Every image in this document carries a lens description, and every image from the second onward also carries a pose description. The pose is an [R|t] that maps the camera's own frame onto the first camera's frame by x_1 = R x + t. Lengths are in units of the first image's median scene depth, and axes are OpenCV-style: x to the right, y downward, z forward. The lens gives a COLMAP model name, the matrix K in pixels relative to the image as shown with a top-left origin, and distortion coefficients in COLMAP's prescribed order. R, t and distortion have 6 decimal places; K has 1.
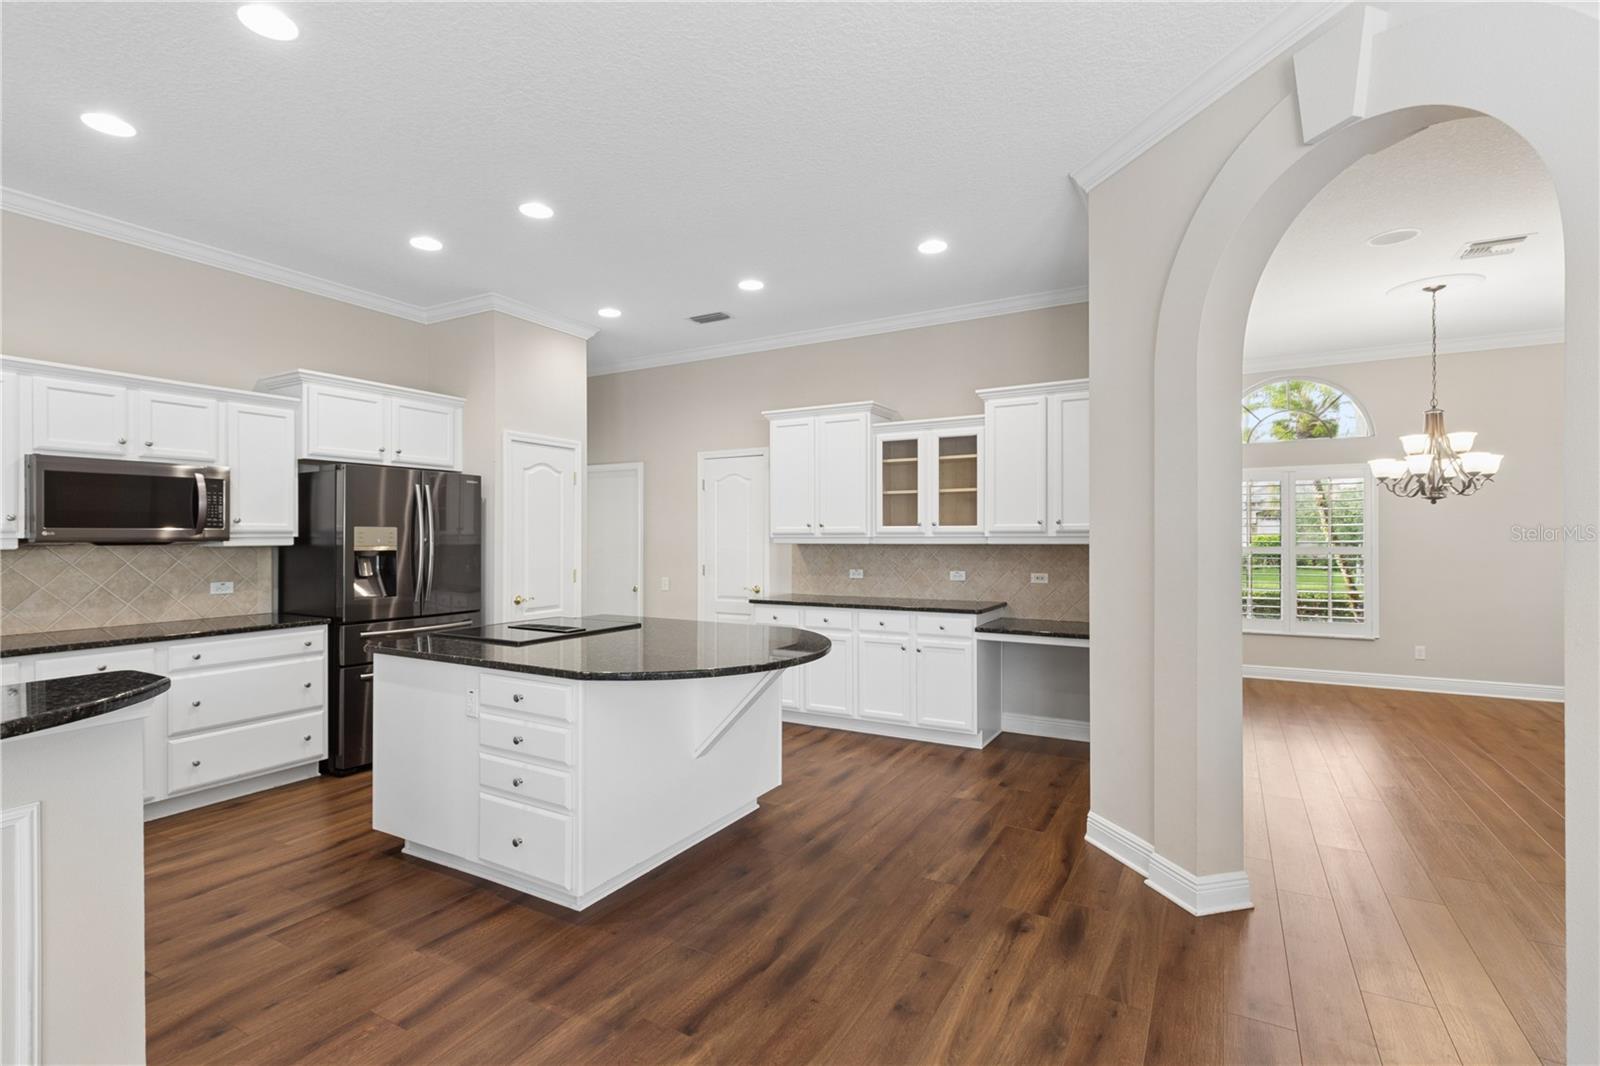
lens RADIAL K [[740.1, 0, 800.0], [0, 740.1, 533.0], [0, 0, 1]] dist [-0.000949, 0.000052]
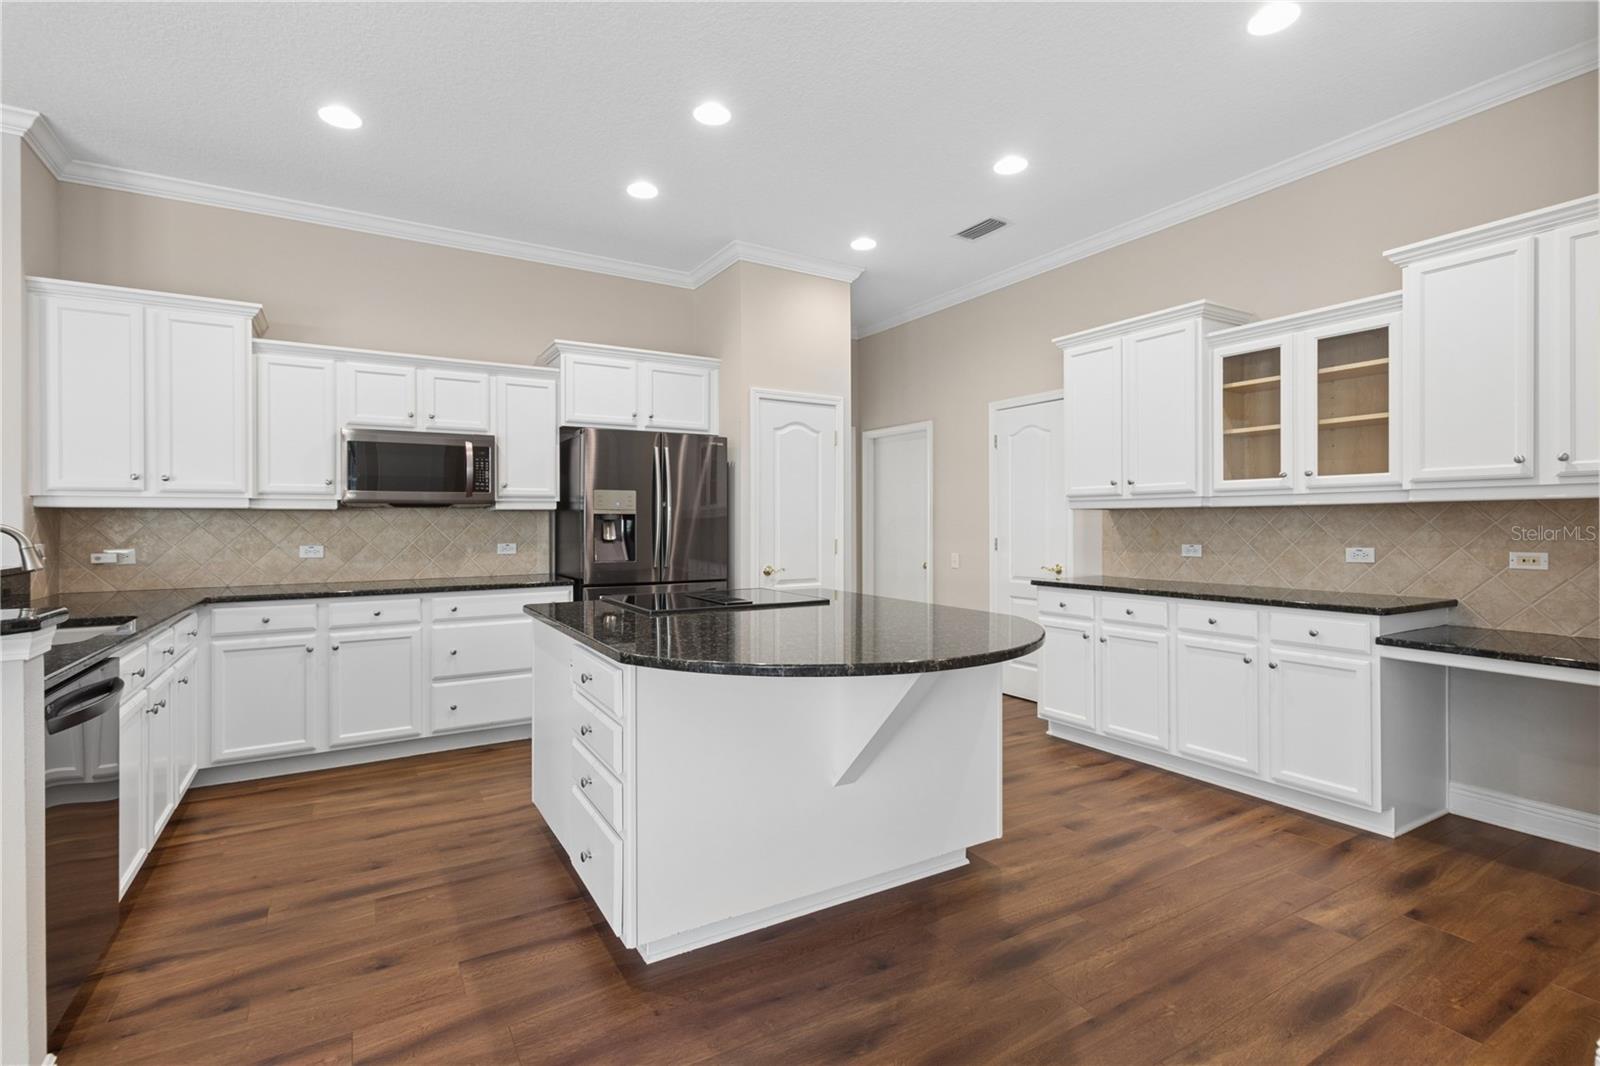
lens RADIAL K [[747.2, 0, 799.8], [0, 747.2, 519.1], [0, 0, 1]] dist [0.002156, 0.000278]
pose [[0.870537, -0.002558, -0.492096, 0.125874], [0.003564, 0.999993, 0.001106, 0.027914], [0.492090, -0.002716, 0.870540, 0.227709]]
